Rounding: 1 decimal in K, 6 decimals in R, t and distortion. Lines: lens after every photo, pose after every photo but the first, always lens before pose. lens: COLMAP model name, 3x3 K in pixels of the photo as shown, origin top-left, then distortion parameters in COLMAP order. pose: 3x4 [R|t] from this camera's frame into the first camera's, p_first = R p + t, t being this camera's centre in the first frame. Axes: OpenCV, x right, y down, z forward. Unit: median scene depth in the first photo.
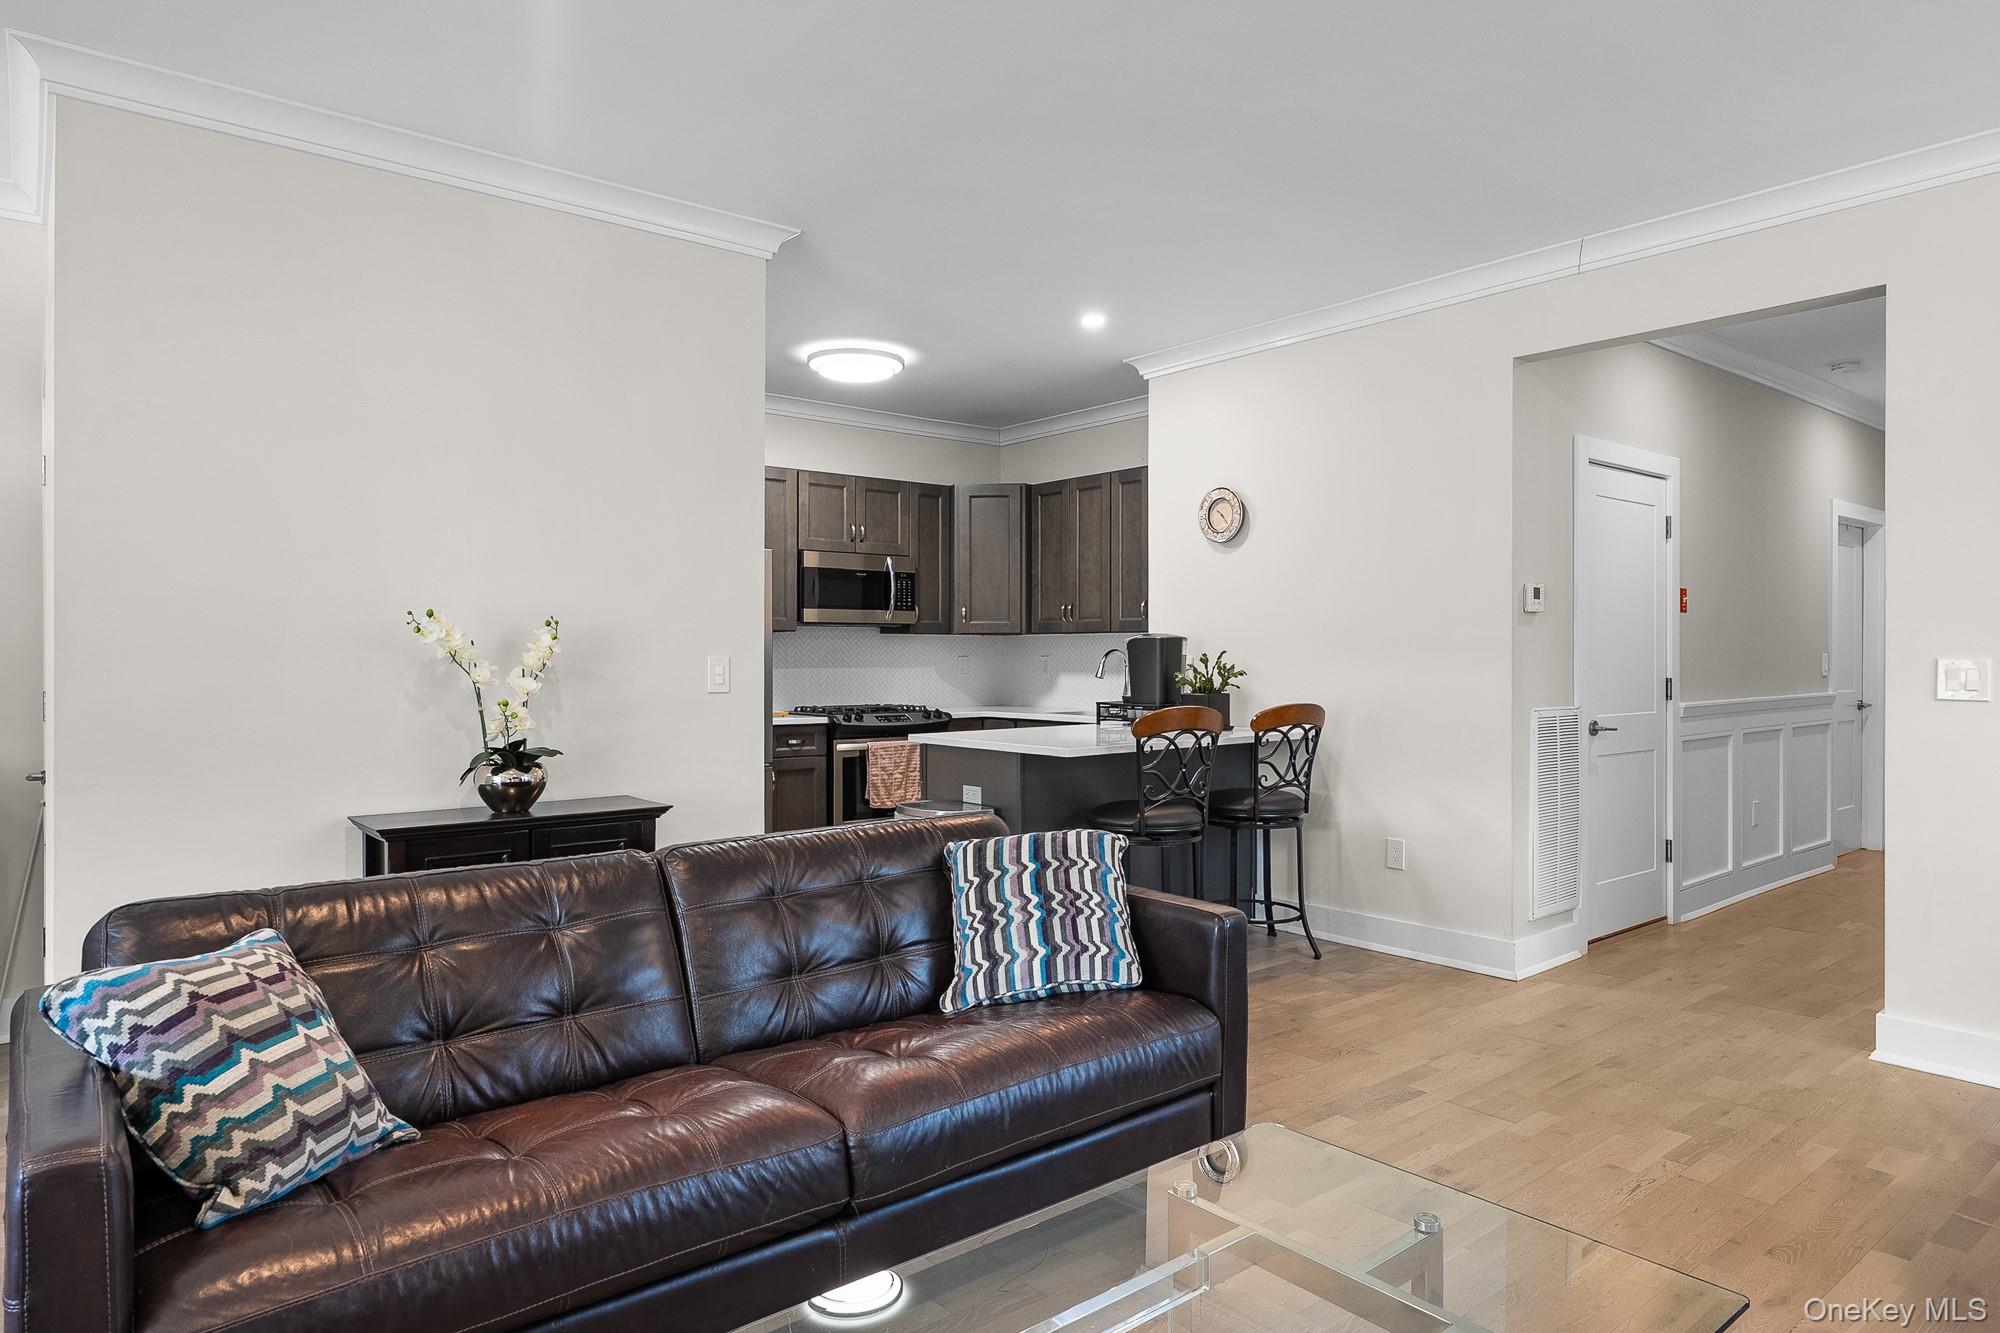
lens RADIAL K [[1202.0, 0, 994.2], [0, 1202.0, 659.5], [0, 0, 1]] dist [-0.000007, 0.001303]
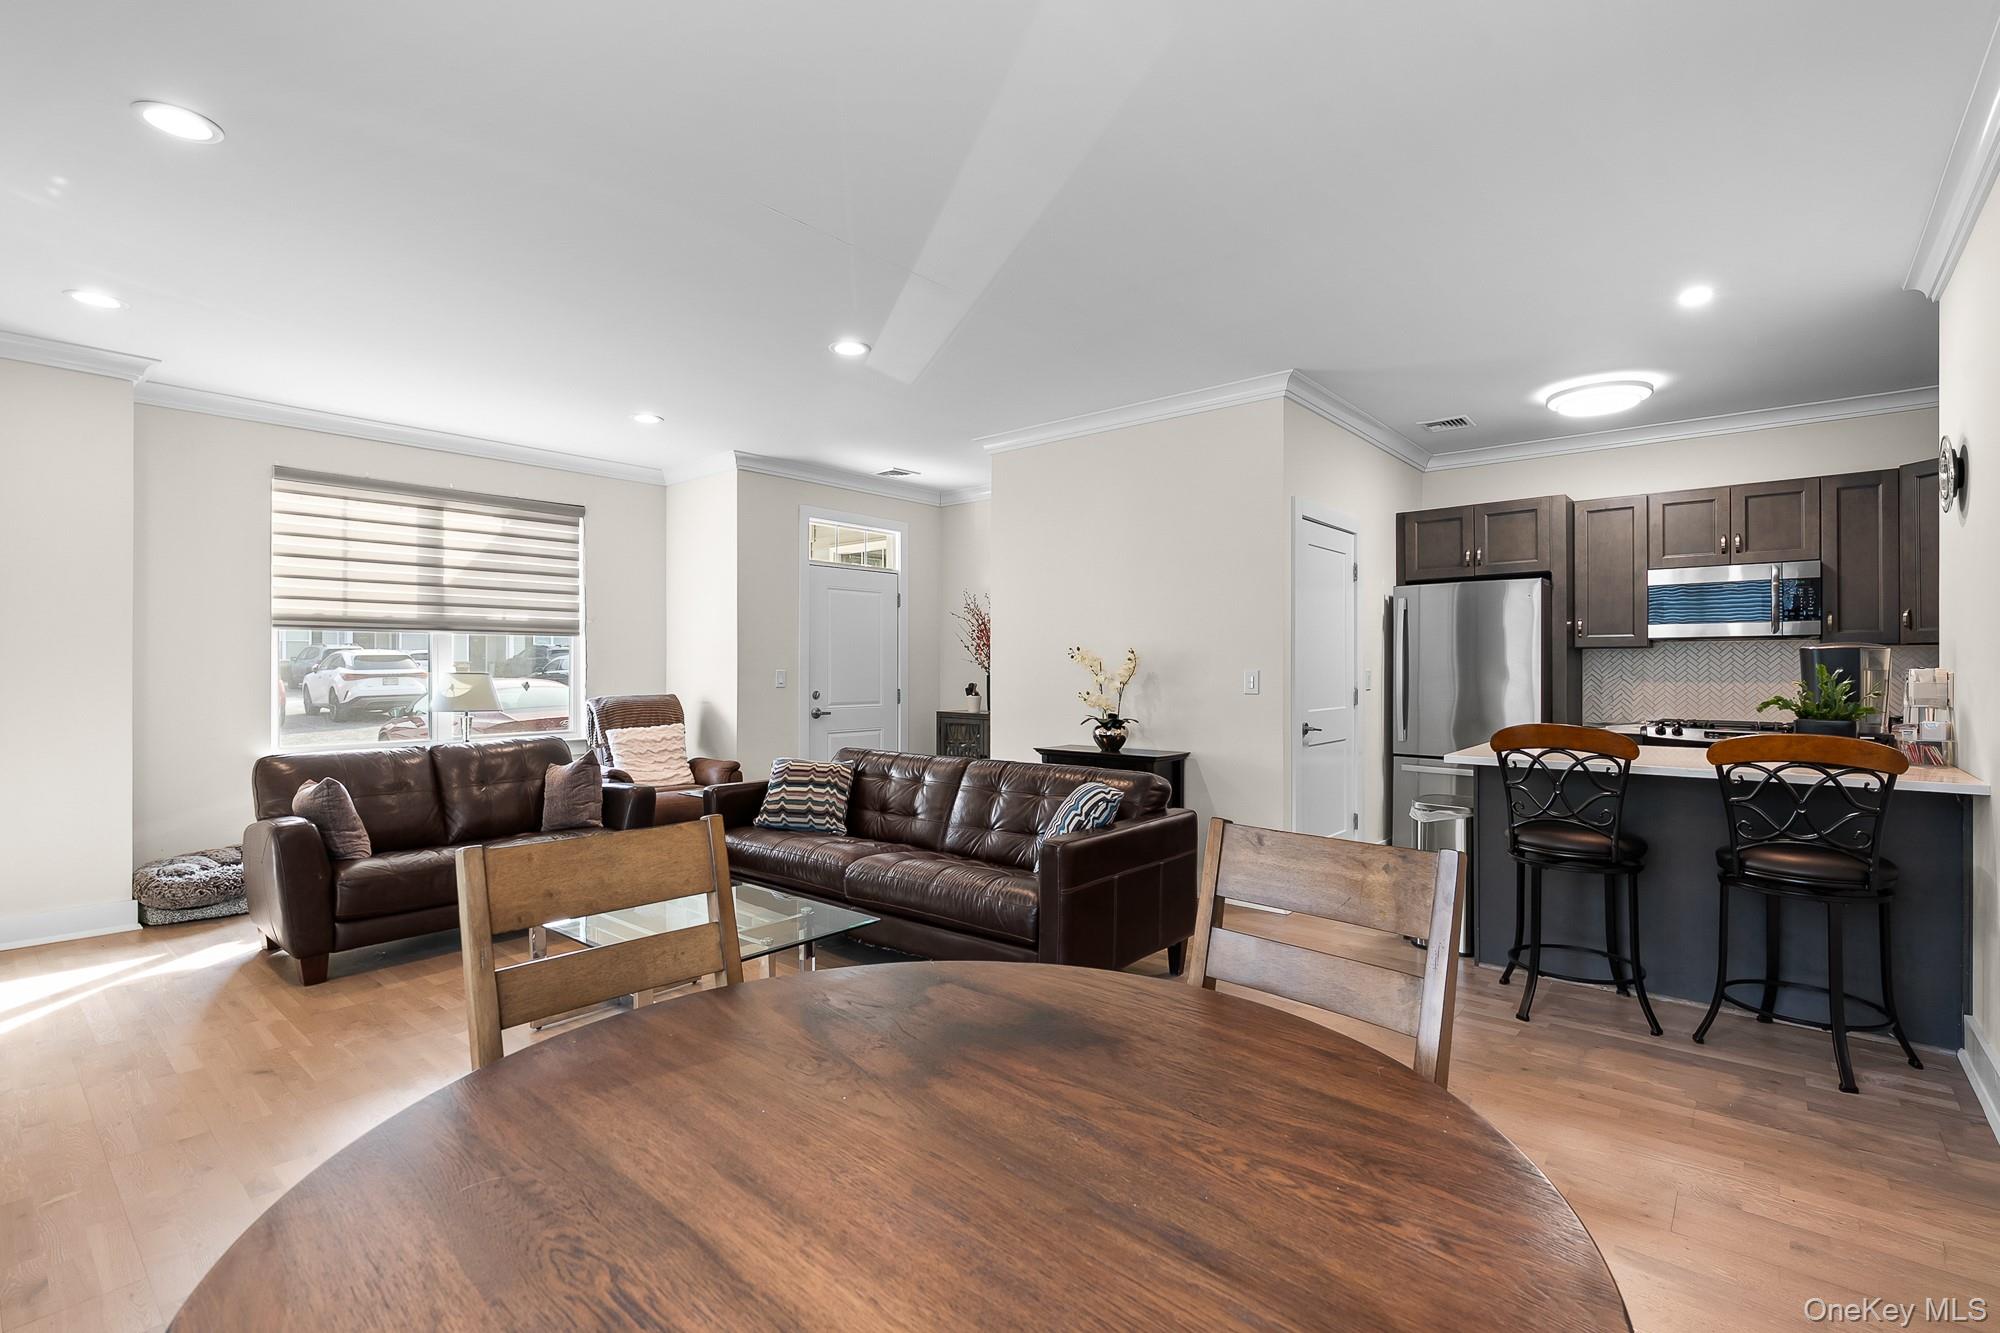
lens RADIAL K [[909.2, 0, 1000.0], [0, 909.2, 666.5], [0, 0, 1]] dist [-0.007865, -0.000018]
pose [[0.182999, -0.004690, -0.983102, 0.702423], [-0.005640, 0.999967, -0.005821, 0.001530], [0.983097, 0.006610, 0.182966, 0.400439]]
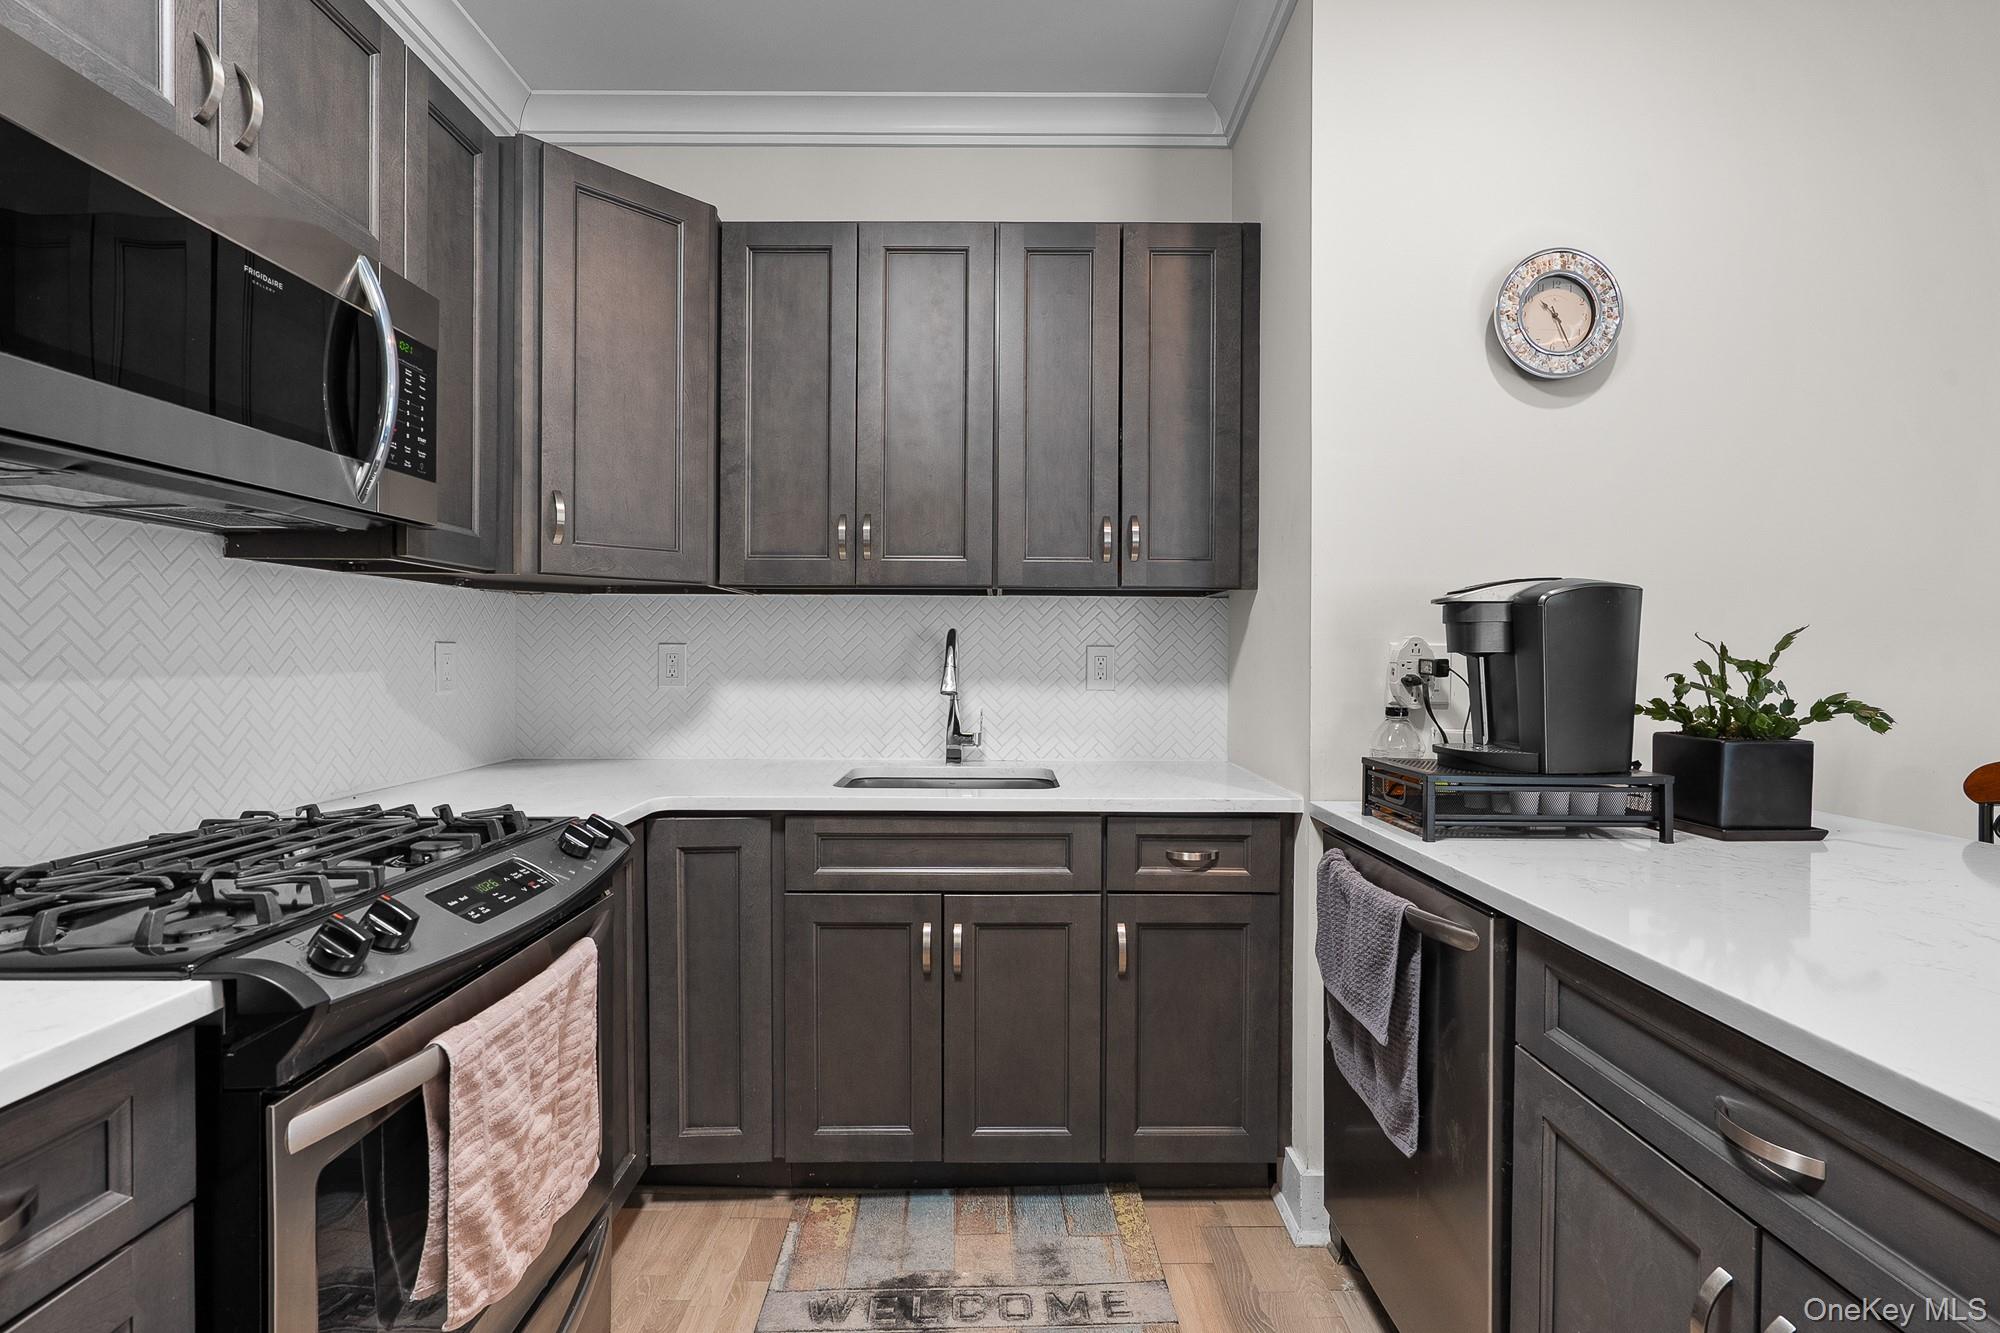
lens RADIAL K [[909.2, 0, 1000.0], [0, 909.2, 666.5], [0, 0, 1]] dist [-0.007865, -0.000018]
pose [[0.632420, -0.005575, 0.774606, -0.217727], [-0.001973, 0.999959, 0.008808, 0.003228], [-0.774623, -0.007099, 0.632383, 1.088154]]
